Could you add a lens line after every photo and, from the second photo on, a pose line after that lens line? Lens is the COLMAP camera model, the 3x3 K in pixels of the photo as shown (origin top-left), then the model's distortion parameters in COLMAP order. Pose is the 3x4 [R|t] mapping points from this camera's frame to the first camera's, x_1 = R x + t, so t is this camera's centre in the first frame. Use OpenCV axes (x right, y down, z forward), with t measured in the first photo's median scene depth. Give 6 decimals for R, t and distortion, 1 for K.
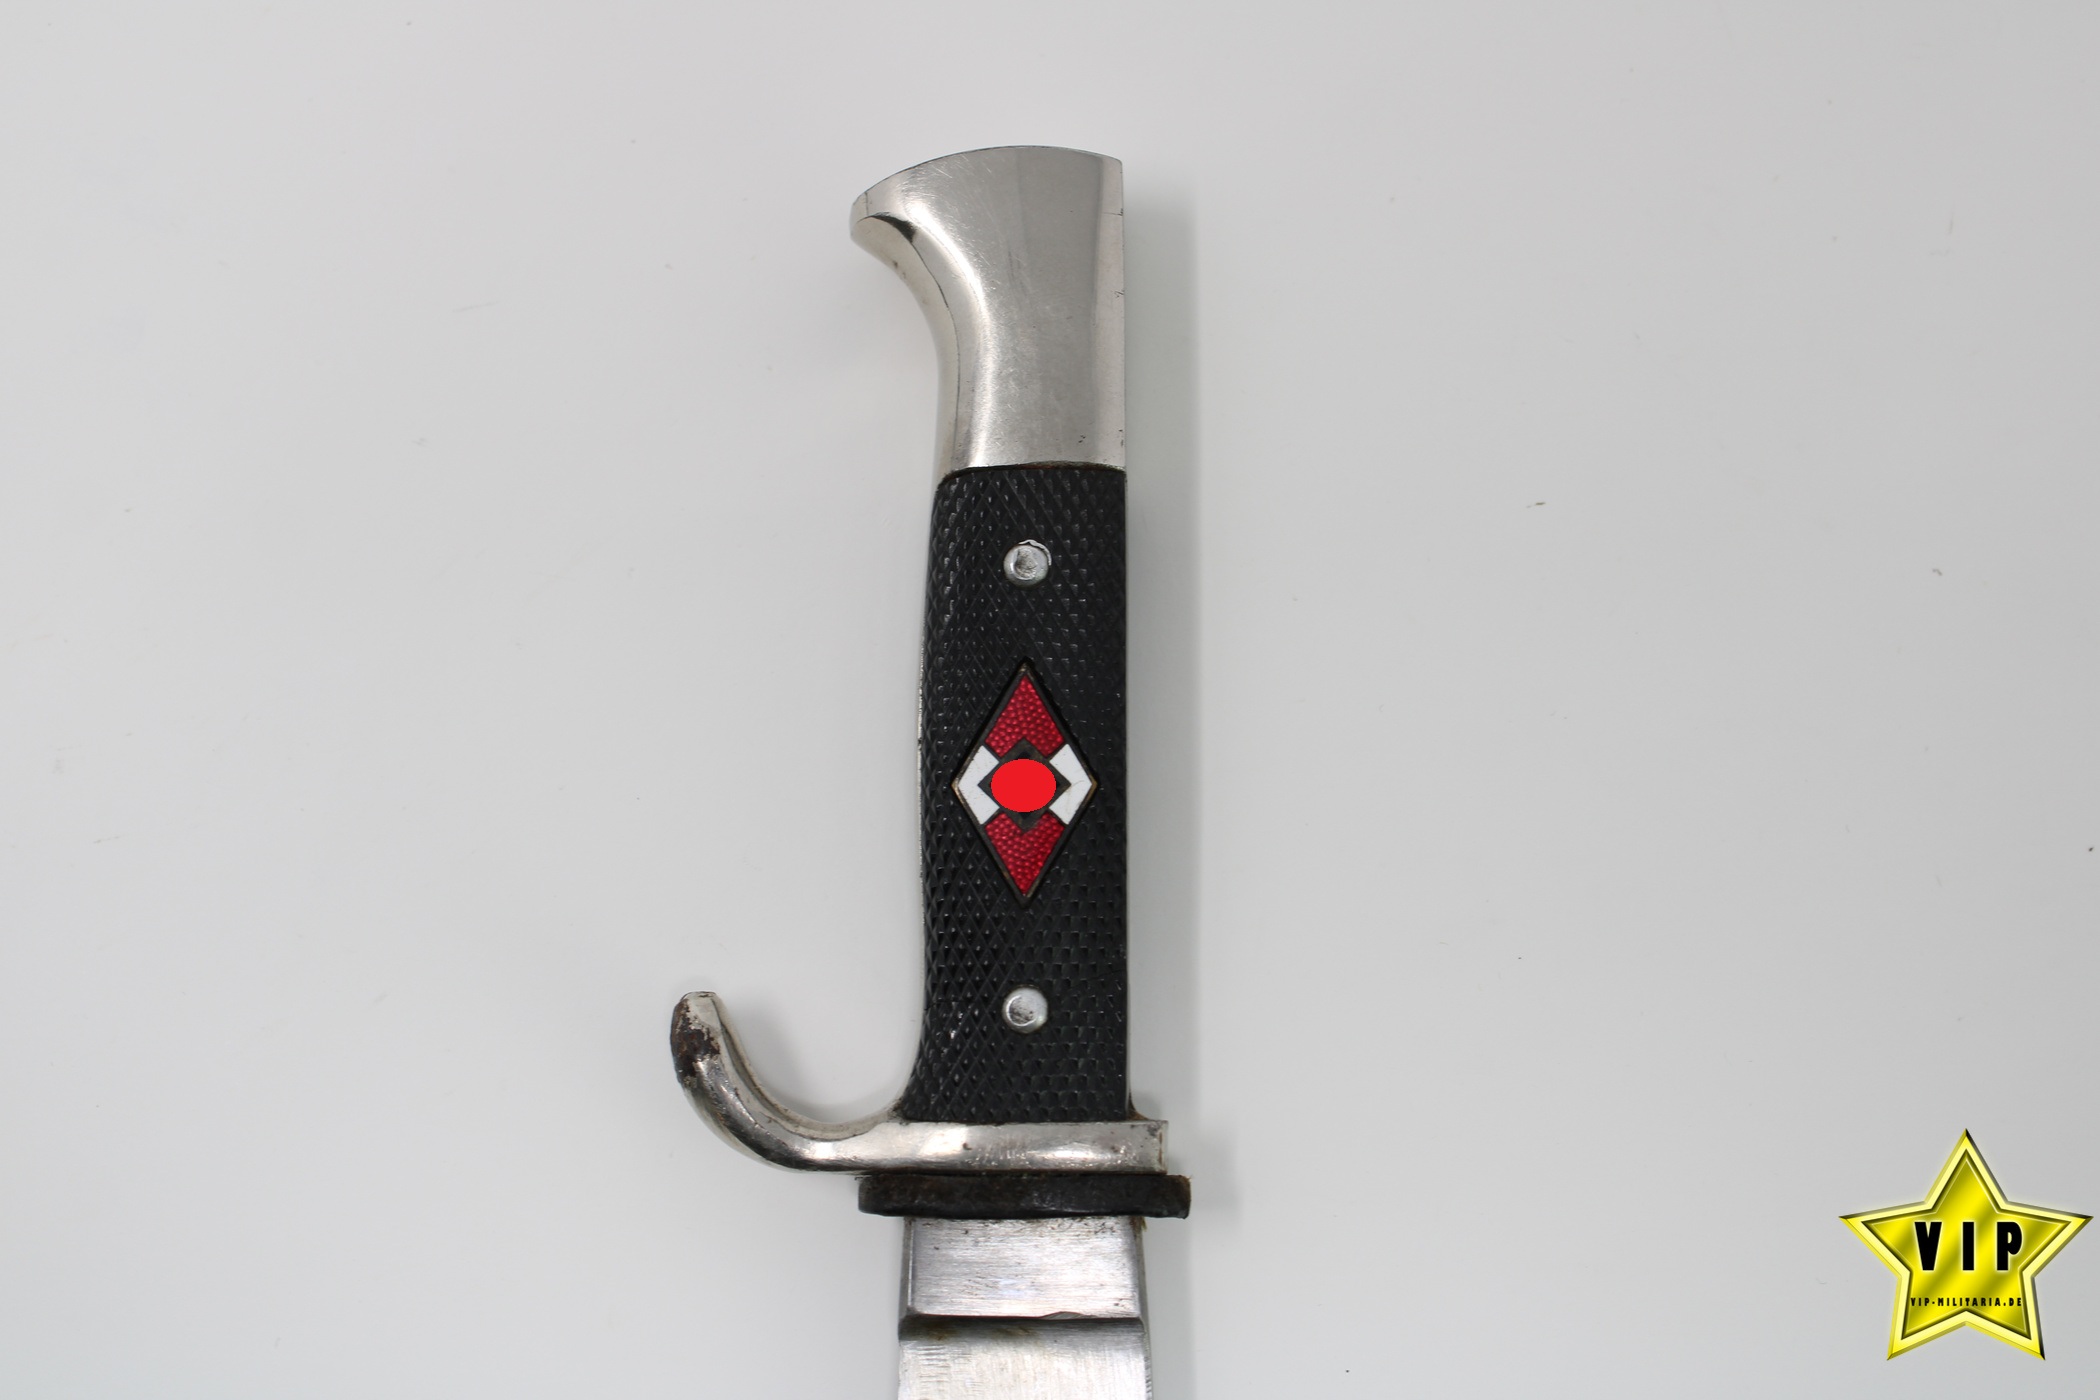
lens RADIAL K [[2815.5, 0, 1064.9], [0, 2815.5, 694.0], [0, 0, 1]] dist [0.007655, 0.000000]
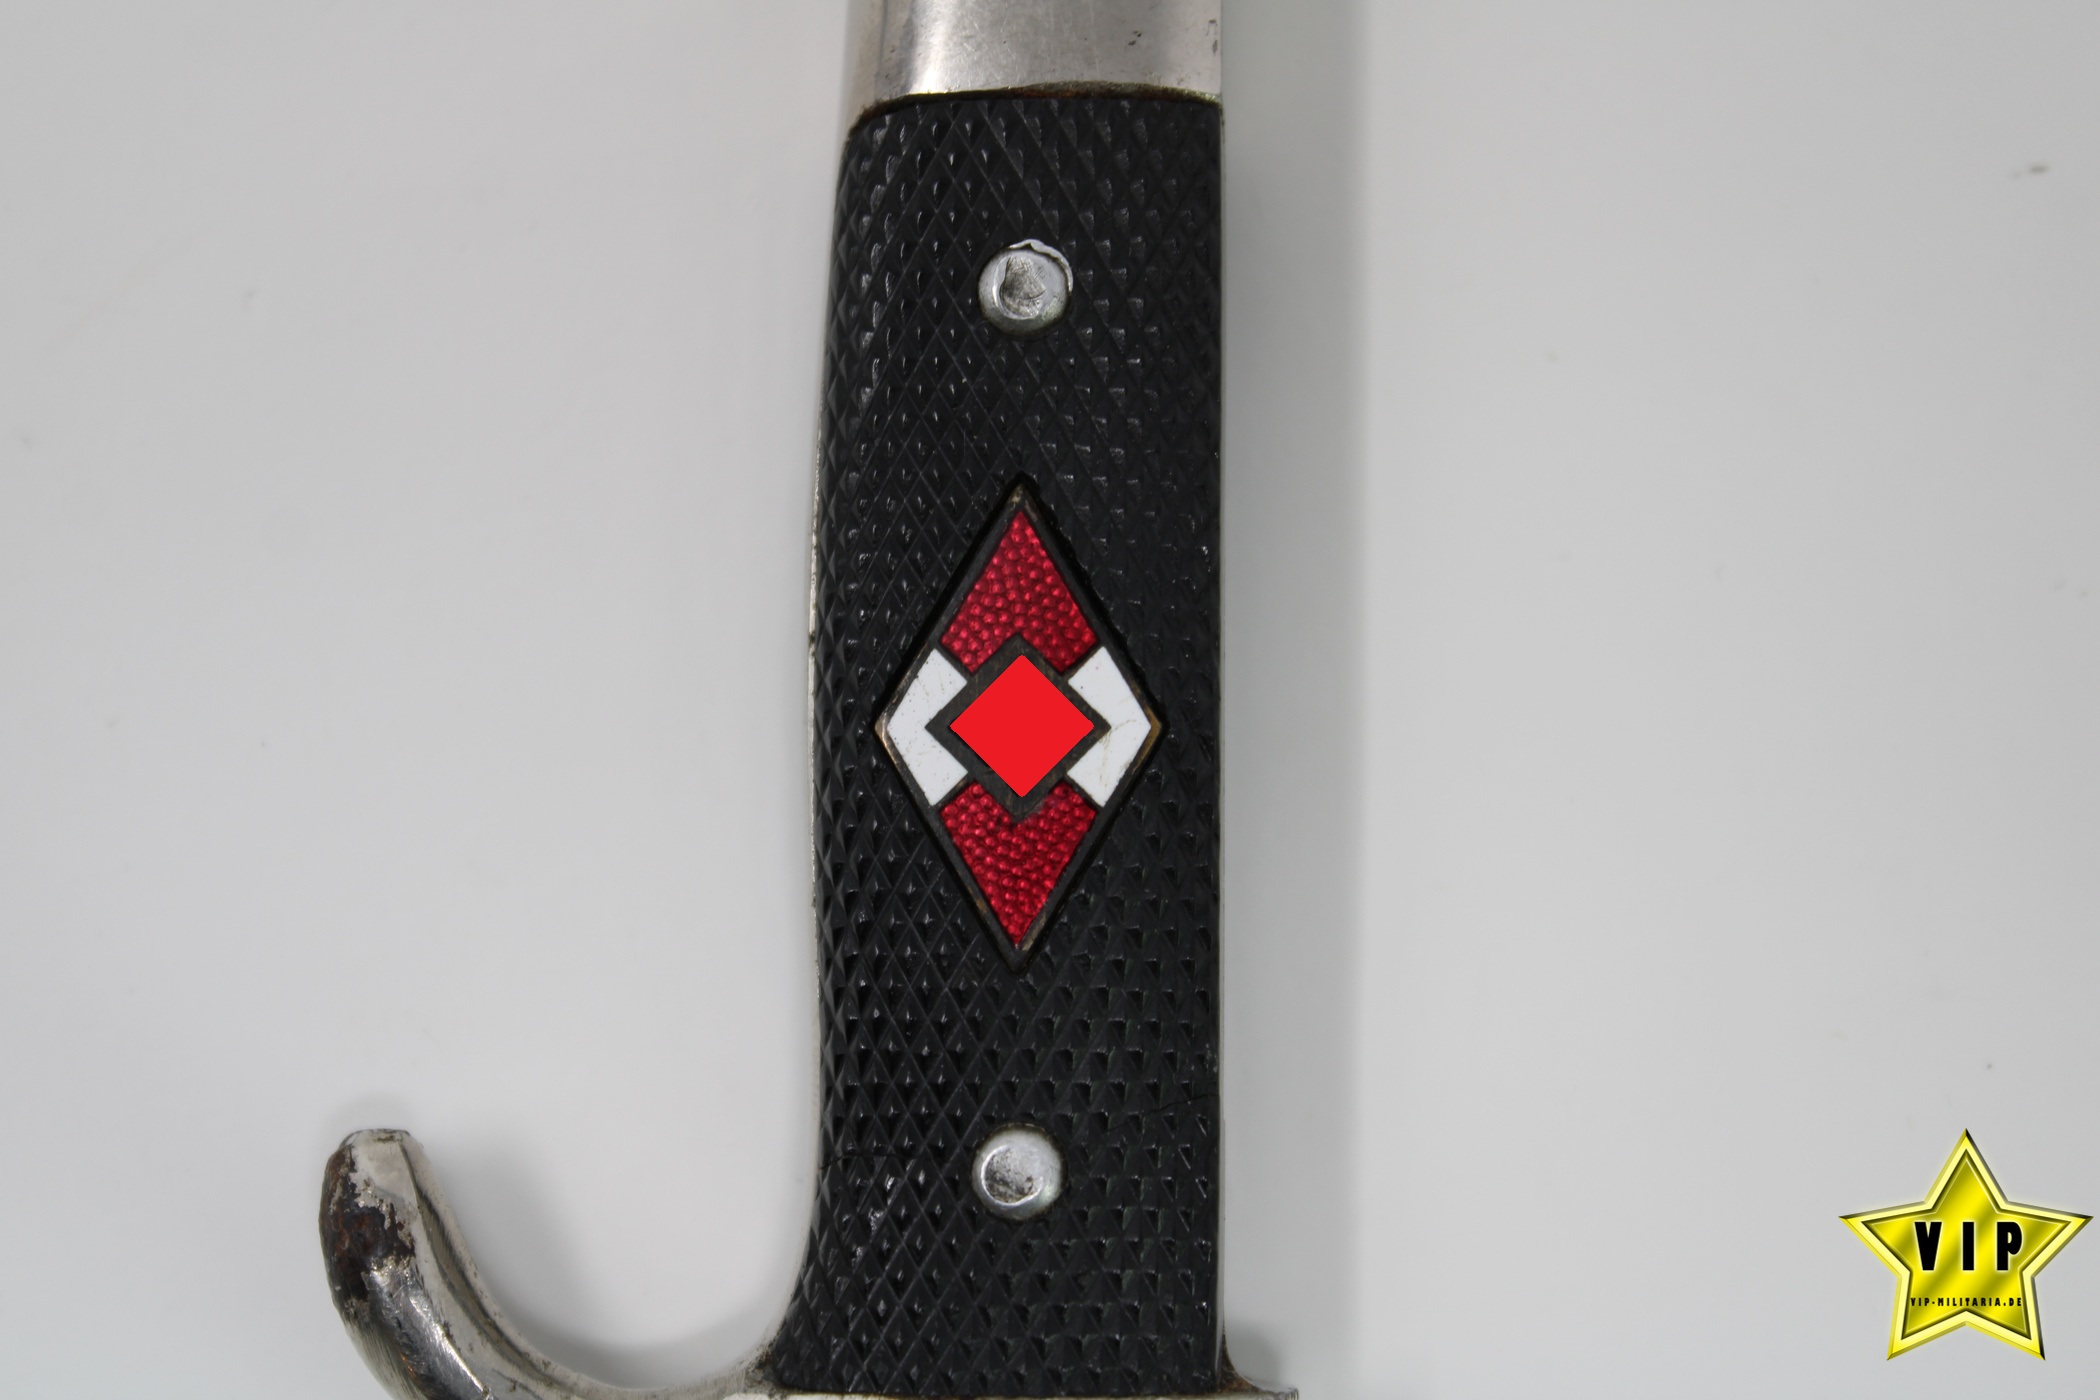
lens RADIAL K [[4653.9, 0, 1039.3], [0, 4653.9, 706.7], [0, 0, 1]] dist [0.095856, 0.000000]
pose [[0.999963, 0.005444, -0.006720, -0.004969], [-0.005068, 0.998493, 0.054651, -0.017067], [0.007008, -0.054615, 0.998483, 0.164492]]
